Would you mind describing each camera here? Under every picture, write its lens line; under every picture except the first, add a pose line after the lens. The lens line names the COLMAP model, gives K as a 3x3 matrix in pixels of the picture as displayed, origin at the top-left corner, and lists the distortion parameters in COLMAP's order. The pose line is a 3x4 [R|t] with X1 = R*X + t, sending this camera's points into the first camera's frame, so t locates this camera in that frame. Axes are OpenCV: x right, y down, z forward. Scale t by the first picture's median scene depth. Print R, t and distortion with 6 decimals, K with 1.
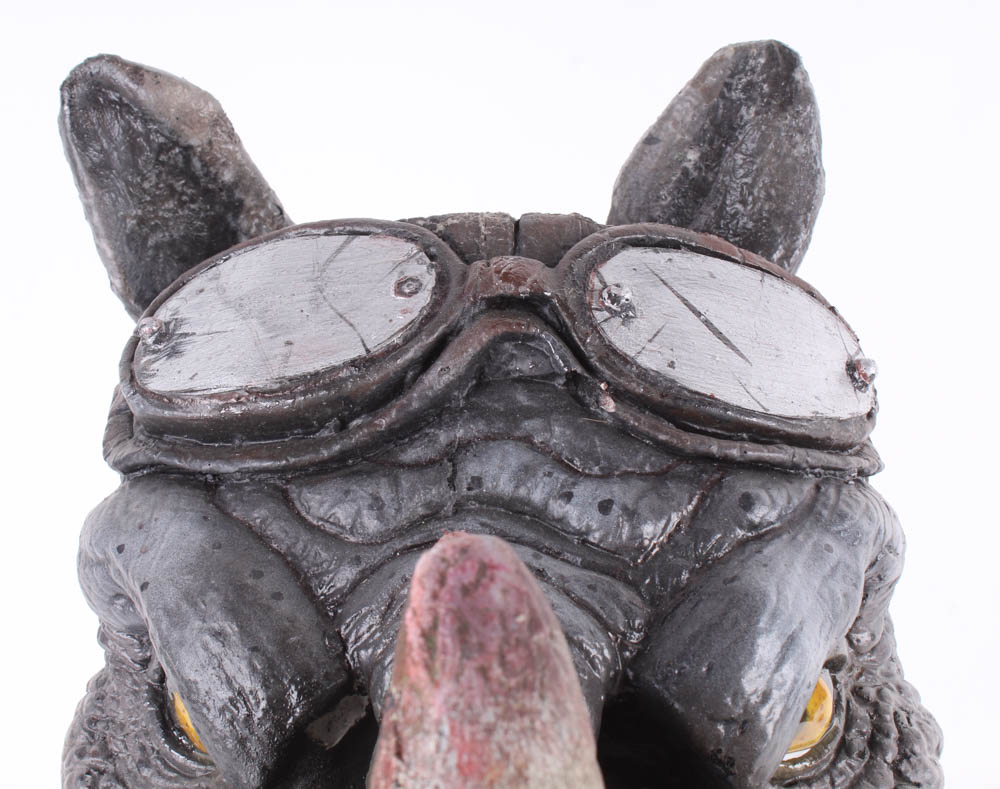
lens RADIAL K [[1834.0, 0, 499.6], [0, 1834.0, 394.9], [0, 0, 1]] dist [-0.051009, 0.062731]
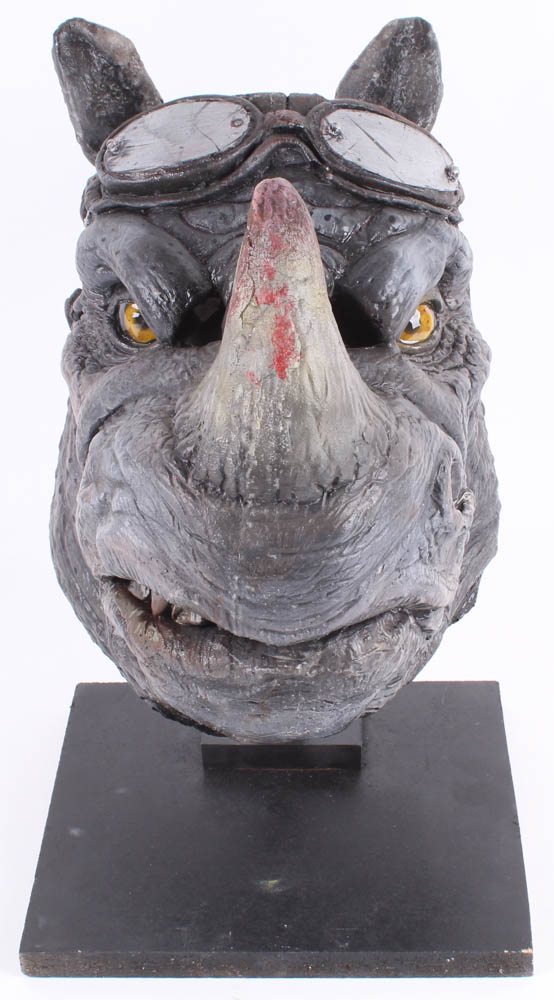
lens RADIAL K [[1898.6, 0, 309.8], [0, 1898.6, 499.0], [0, 0, 1]] dist [-0.097132, -0.138082]
pose [[0.999248, 0.009169, 0.037685, -0.043776], [-0.010225, 0.999558, 0.027922, 0.315025], [-0.037413, -0.028287, 0.998899, -1.211415]]
